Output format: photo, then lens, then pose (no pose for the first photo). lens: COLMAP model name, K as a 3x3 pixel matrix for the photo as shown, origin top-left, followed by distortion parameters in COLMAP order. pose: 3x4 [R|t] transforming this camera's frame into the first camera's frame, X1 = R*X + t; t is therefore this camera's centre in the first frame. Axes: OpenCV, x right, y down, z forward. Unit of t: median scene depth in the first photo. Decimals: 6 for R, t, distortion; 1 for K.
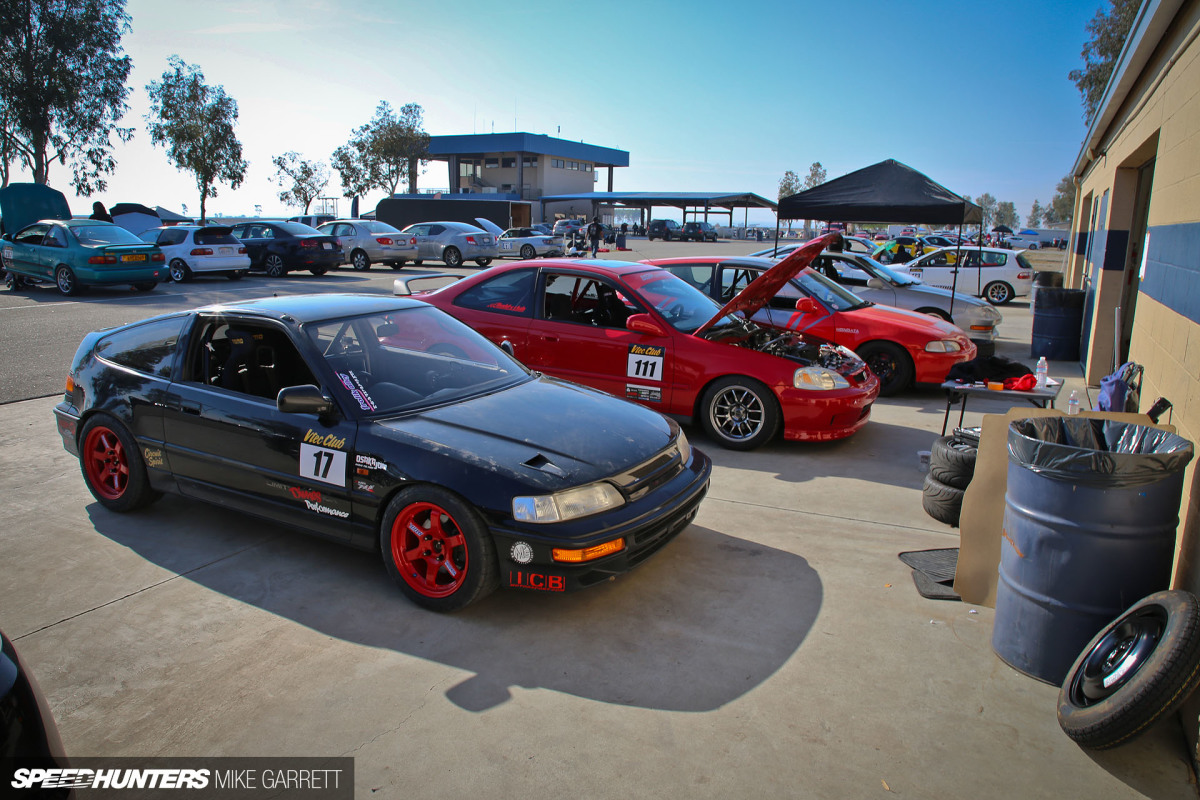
lens RADIAL K [[824.4, 0, 600.0], [0, 824.4, 400.0], [0, 0, 1]] dist [-0.043148, 0.000266]
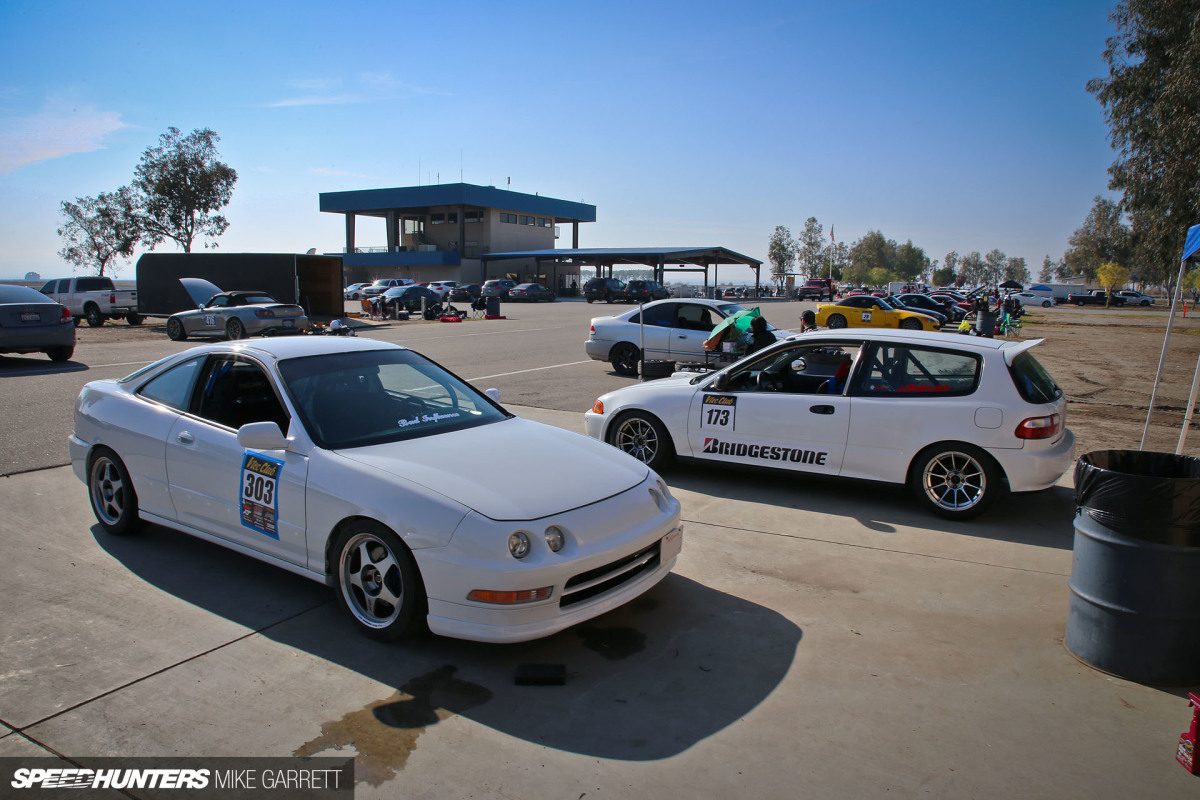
lens RADIAL K [[812.1, 0, 600.0], [0, 812.1, 400.0], [0, 0, 1]] dist [-0.041003, 0.003289]
pose [[0.999722, -0.006086, -0.022782, 0.067024], [0.004500, 0.997606, -0.069005, -0.026698], [0.023147, 0.068883, 0.997356, 0.128050]]
